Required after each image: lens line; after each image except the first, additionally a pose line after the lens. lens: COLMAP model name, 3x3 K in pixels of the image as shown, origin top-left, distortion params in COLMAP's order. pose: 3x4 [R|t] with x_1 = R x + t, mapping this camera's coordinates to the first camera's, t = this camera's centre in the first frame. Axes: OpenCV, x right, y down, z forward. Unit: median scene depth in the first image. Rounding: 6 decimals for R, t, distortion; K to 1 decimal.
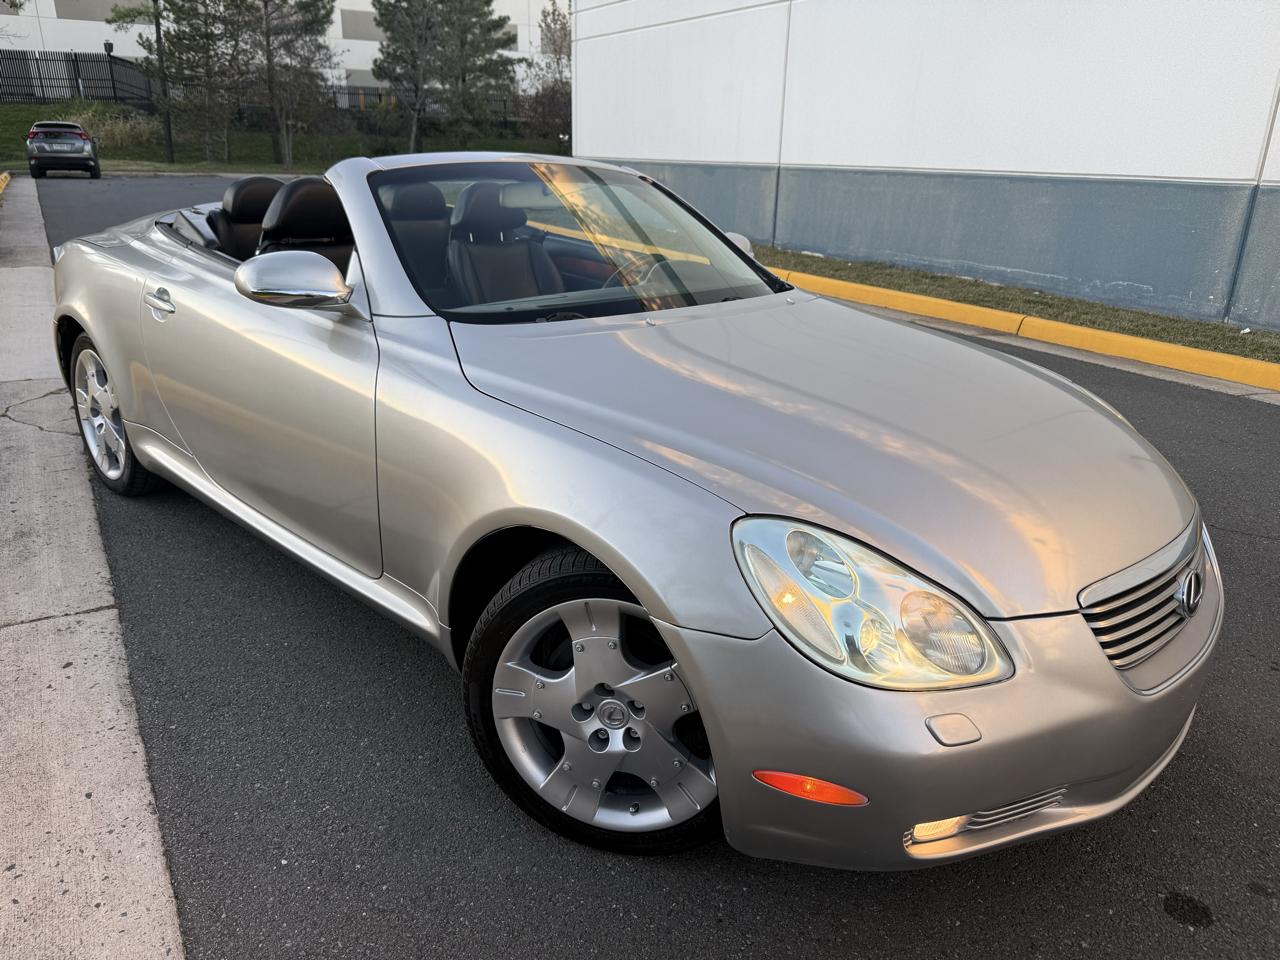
lens RADIAL K [[905.0, 0, 641.9], [0, 905.0, 480.8], [0, 0, 1]] dist [0.000630, -0.006178]
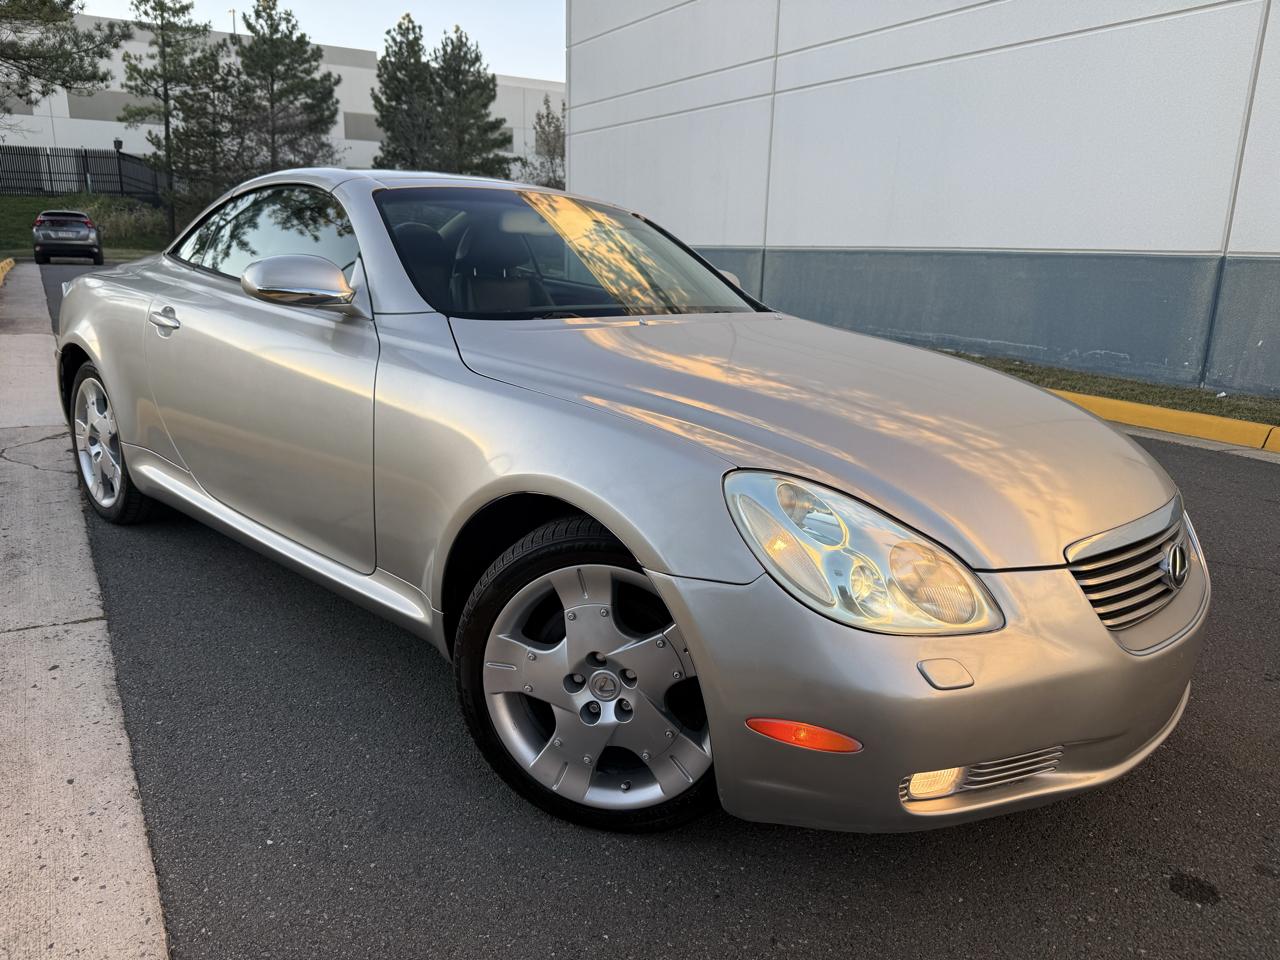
lens RADIAL K [[905.0, 0, 641.2], [0, 905.0, 475.2], [0, 0, 1]] dist [0.000630, -0.006178]
pose [[0.999941, 0.001549, 0.010736, -0.002894], [-0.000439, 0.994717, -0.102650, 0.065447], [-0.010838, 0.102639, 0.994660, -0.007904]]
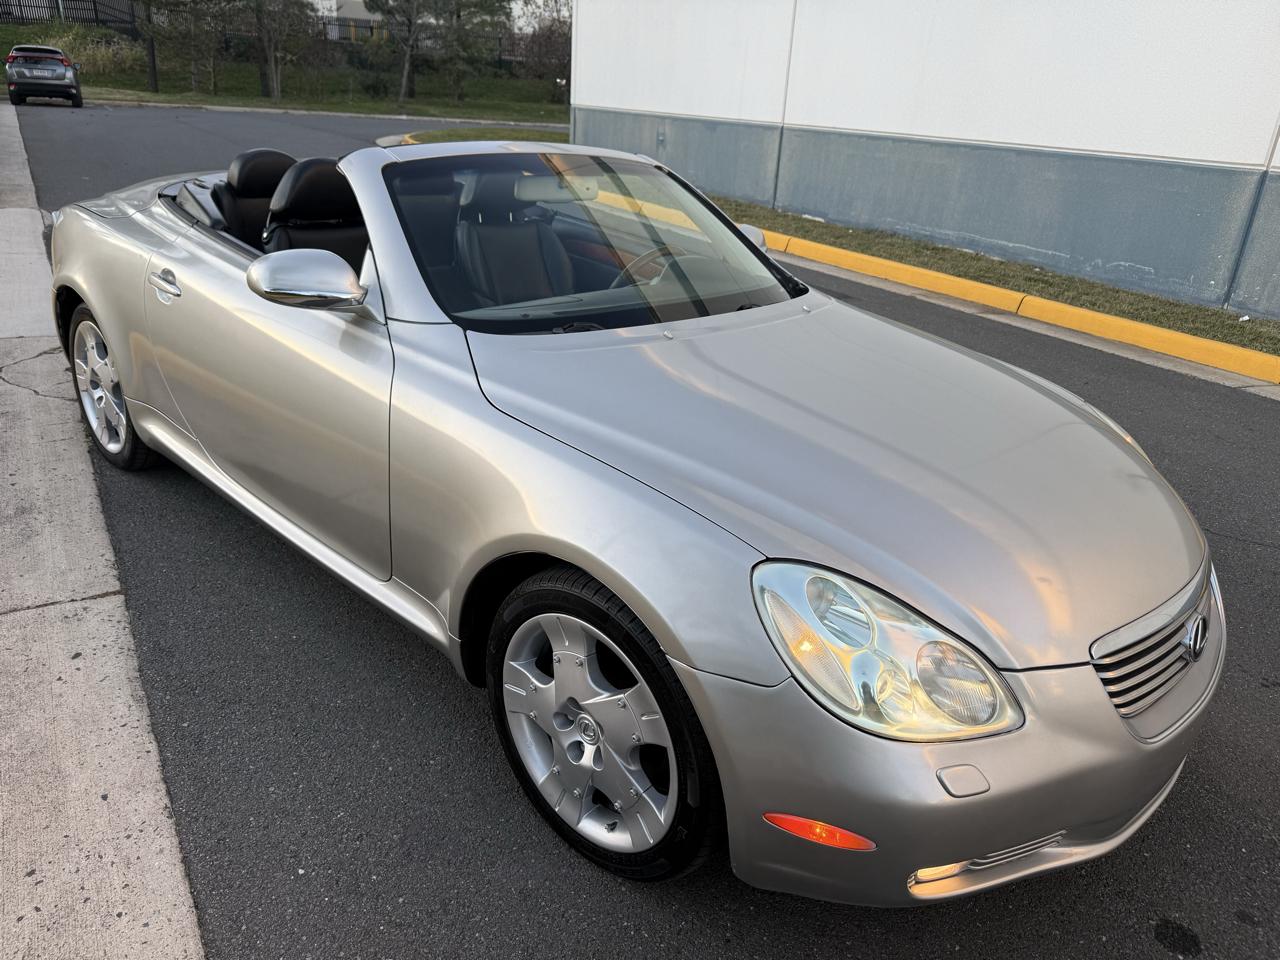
lens RADIAL K [[905.0, 0, 640.6], [0, 905.0, 481.3], [0, 0, 1]] dist [0.000630, -0.006178]
pose [[0.999432, 0.030009, 0.015346, -0.021367], [-0.030810, 0.998015, 0.054921, -0.043514], [-0.013668, -0.055362, 0.998373, 0.000649]]
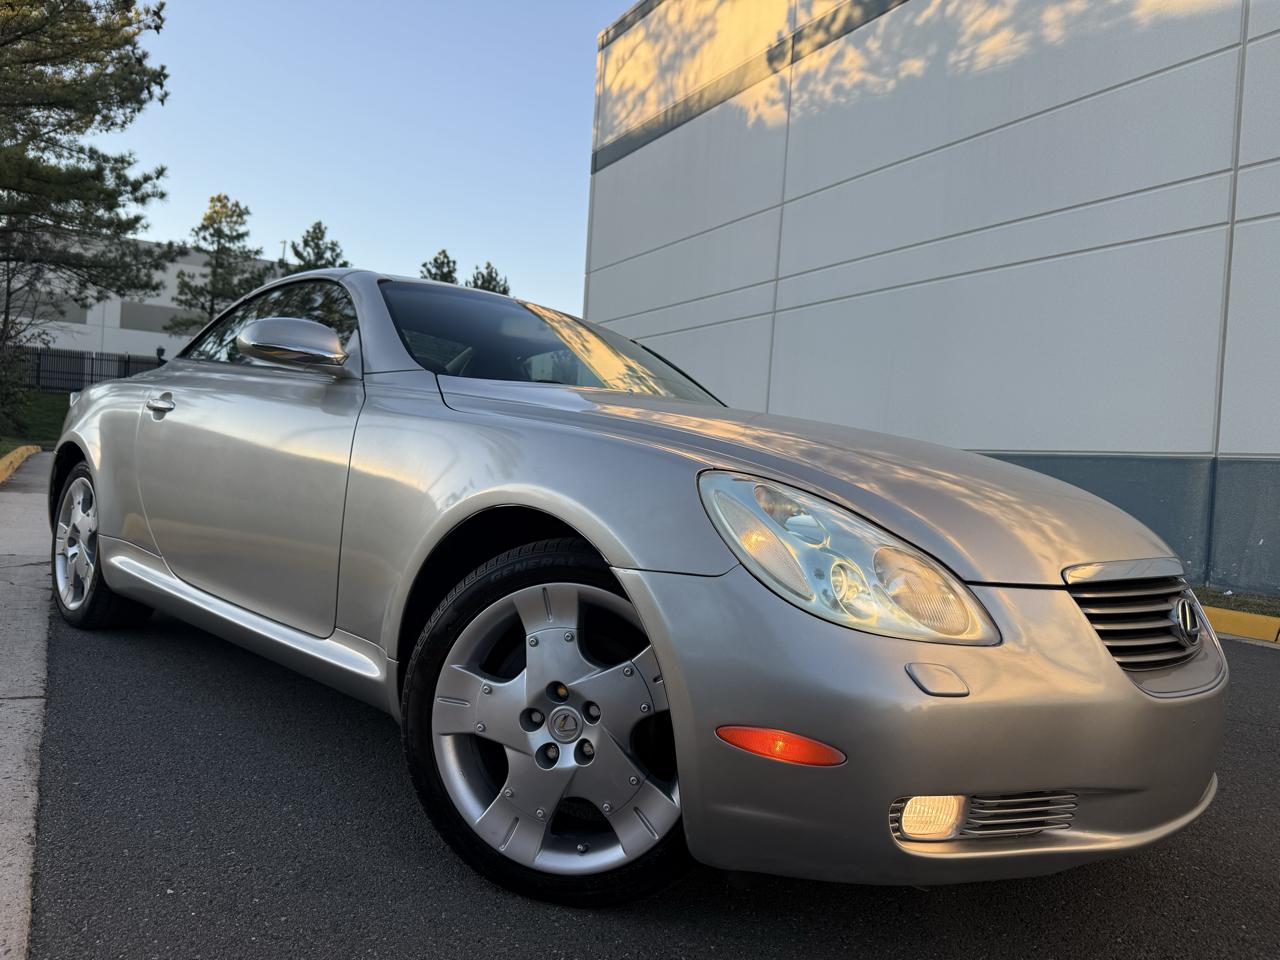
lens RADIAL K [[905.0, 0, 638.5], [0, 905.0, 481.7], [0, 0, 1]] dist [0.000630, -0.006178]
pose [[0.999105, 0.042280, -0.001282, 0.014836], [-0.040324, 0.942853, -0.330759, 0.164777], [-0.012776, 0.330514, 0.943714, 0.033909]]
